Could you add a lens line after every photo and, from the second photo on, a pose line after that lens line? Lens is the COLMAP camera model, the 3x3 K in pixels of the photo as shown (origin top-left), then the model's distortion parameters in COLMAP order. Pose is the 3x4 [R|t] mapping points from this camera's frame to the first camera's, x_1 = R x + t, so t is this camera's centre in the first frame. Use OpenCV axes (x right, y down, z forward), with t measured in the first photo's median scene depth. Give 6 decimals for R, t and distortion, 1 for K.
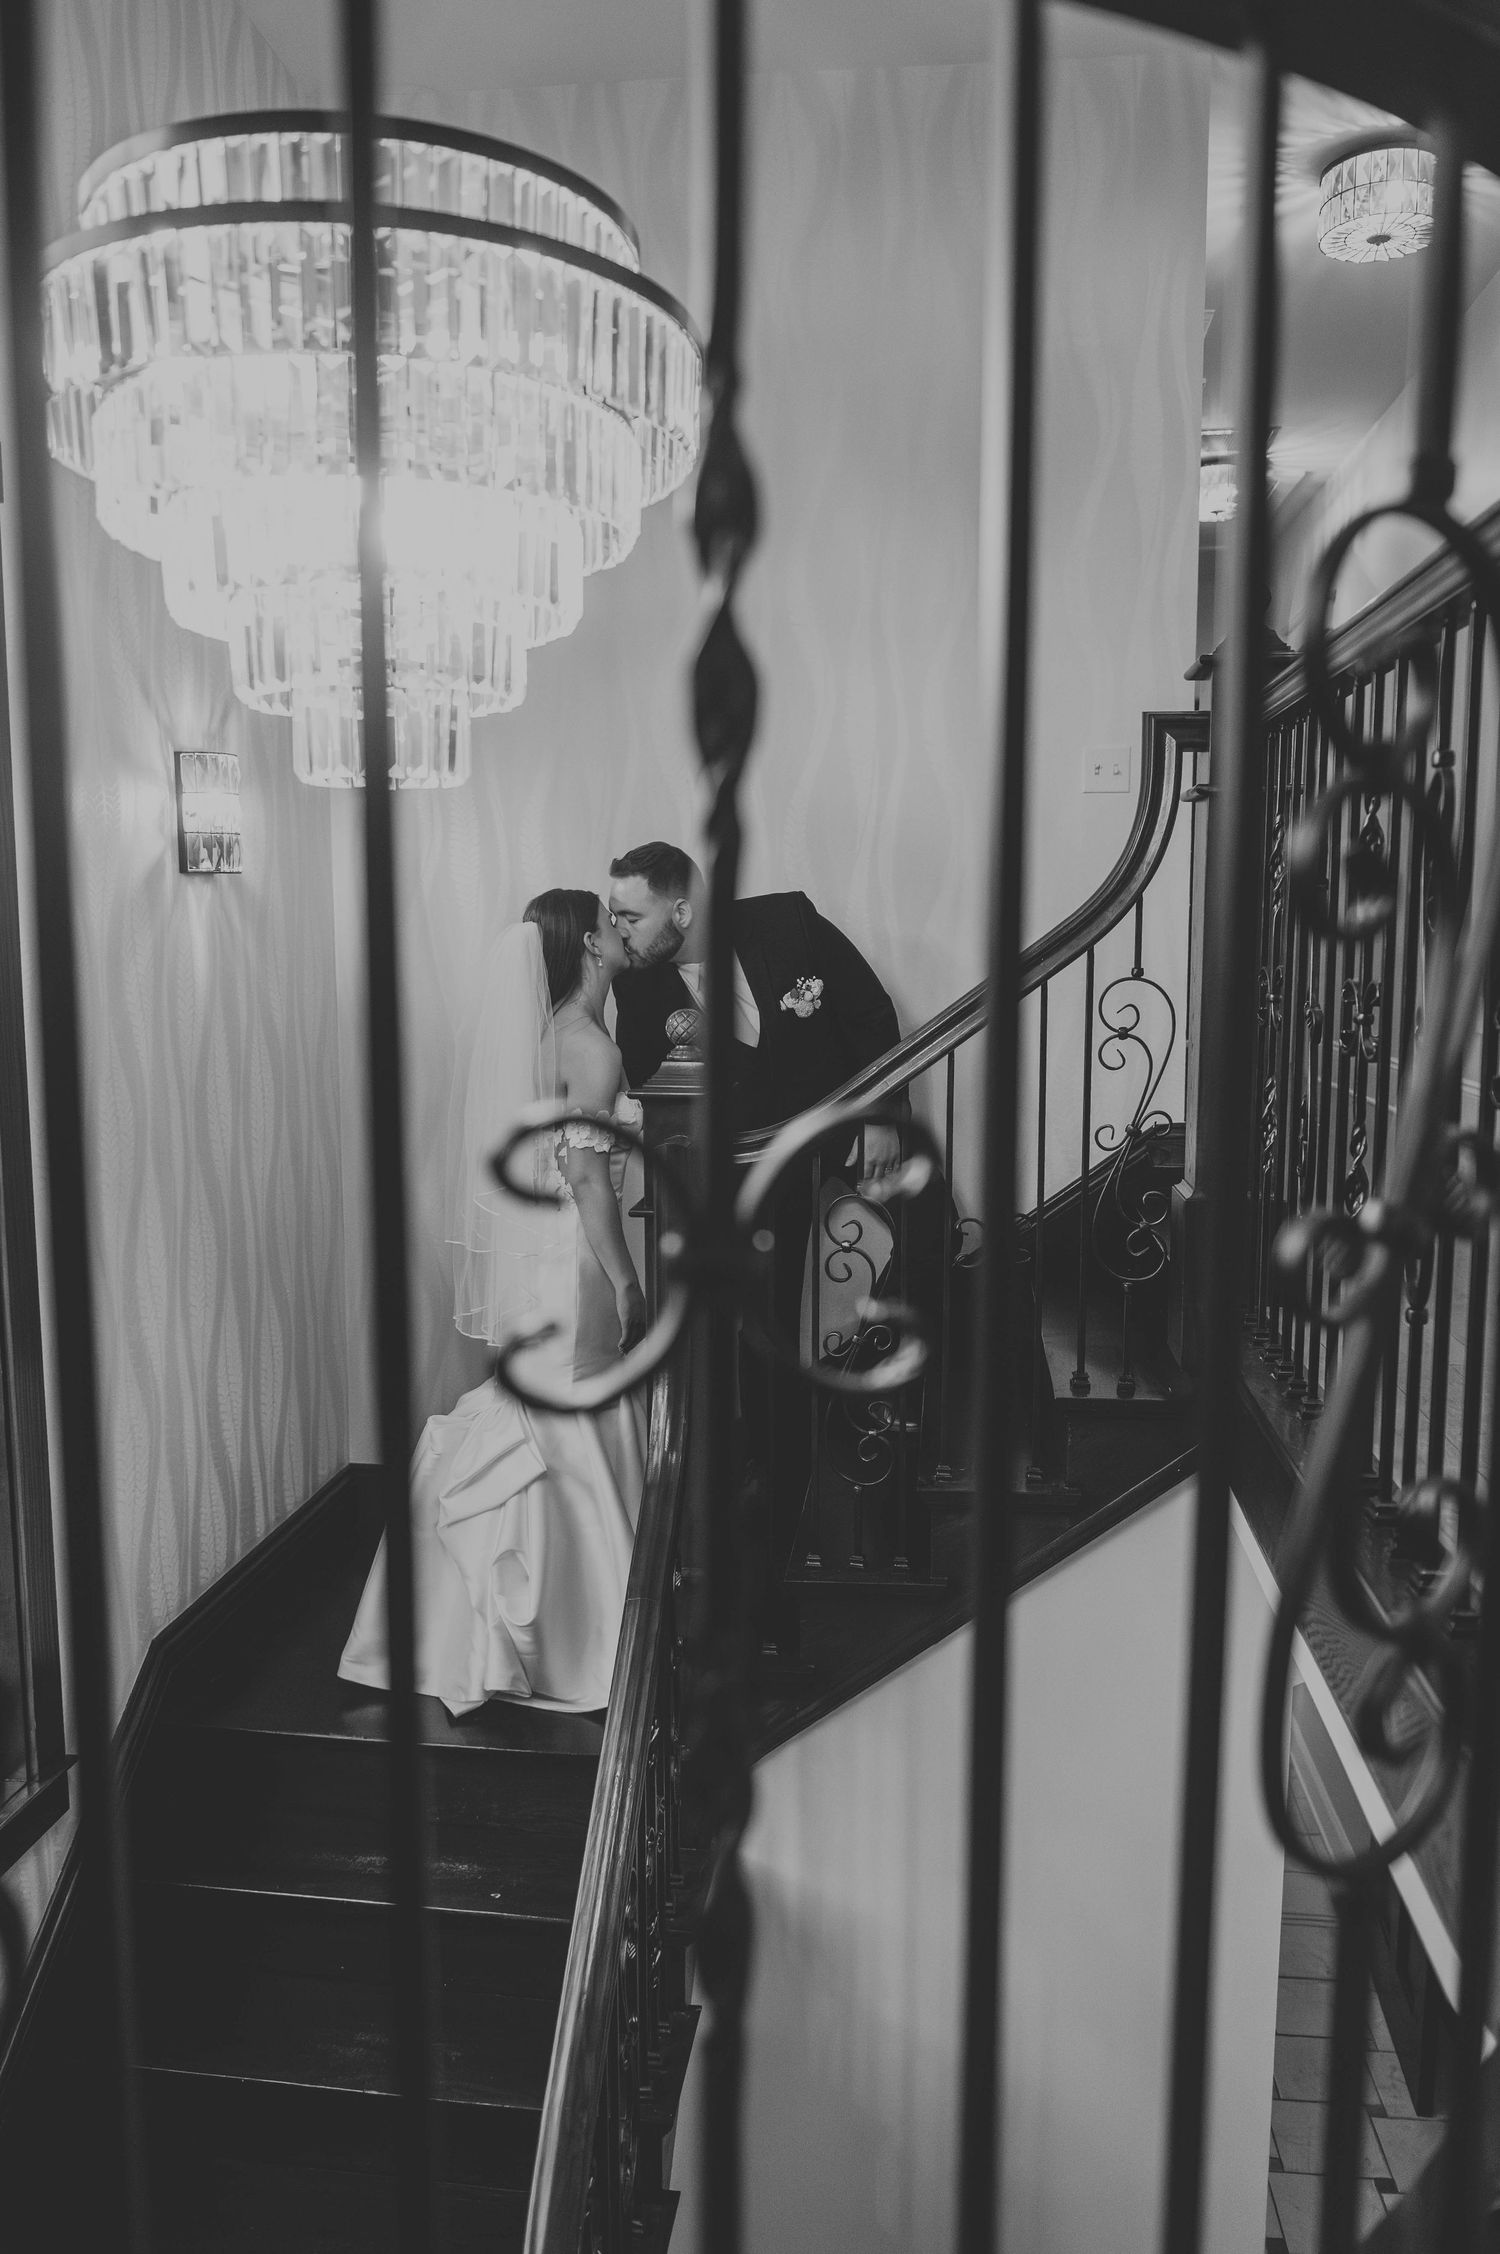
lens RADIAL K [[1525.5, 0, 750.0], [0, 1525.5, 1127.0], [0, 0, 1]] dist [0.006356, 0.001323]
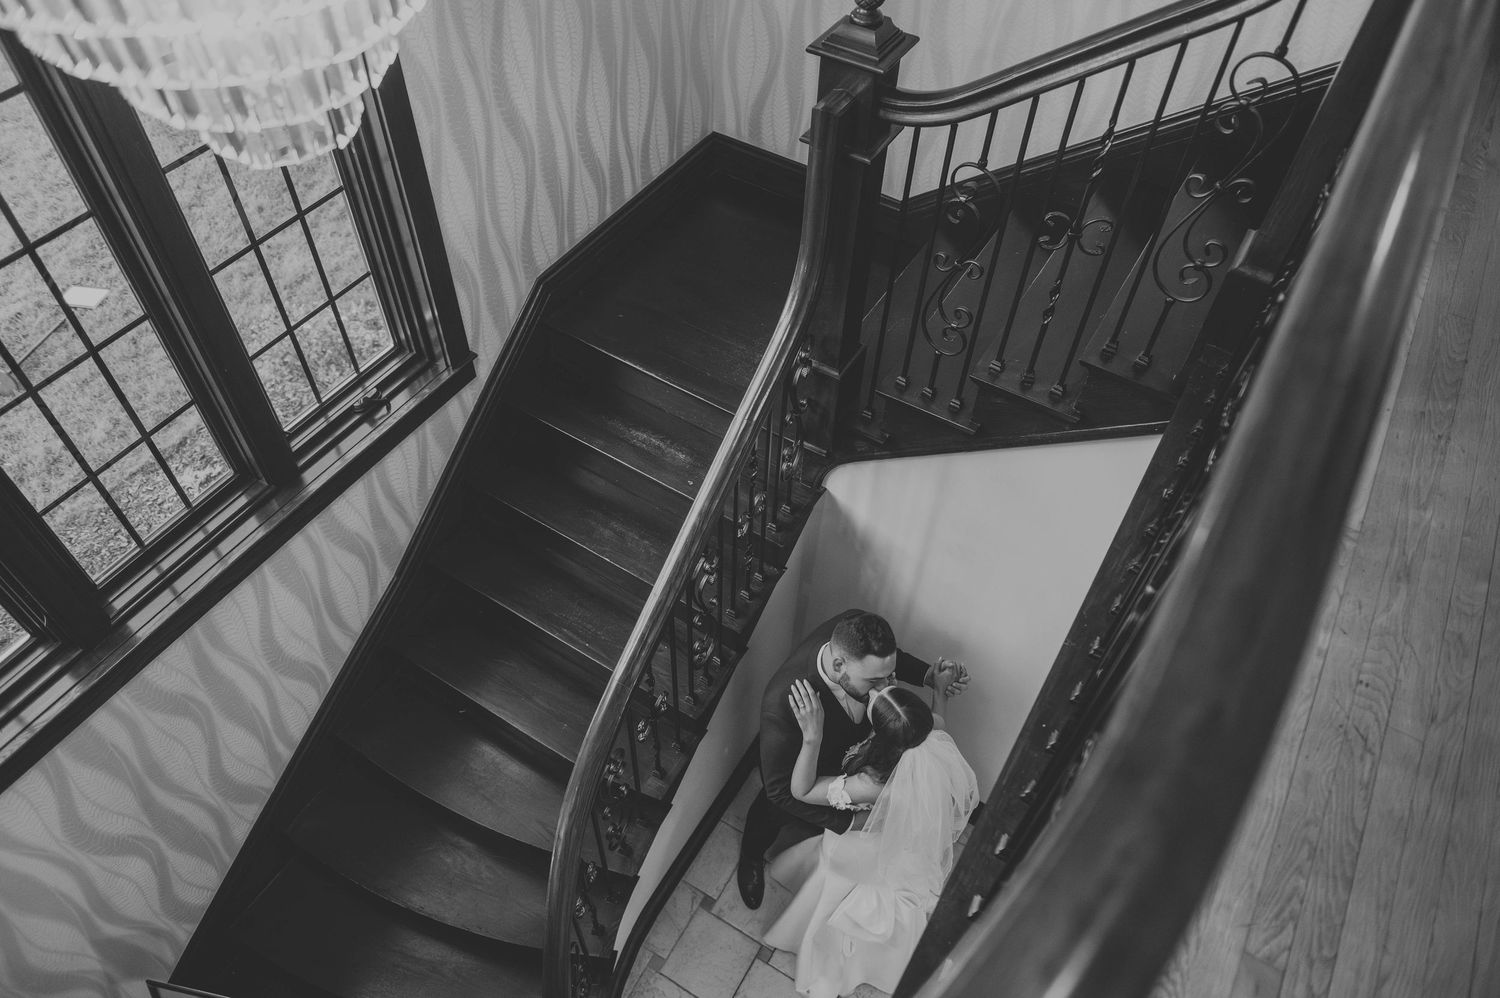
lens RADIAL K [[1015.2, 0, 750.0], [0, 1015.2, 499.0], [0, 0, 1]] dist [0.006356, 0.001323]
pose [[0.910537, 0.341579, -0.232909, 0.156223], [-0.094731, 0.720750, 0.686692, -0.262371], [0.402429, -0.603194, 0.688627, 0.166455]]
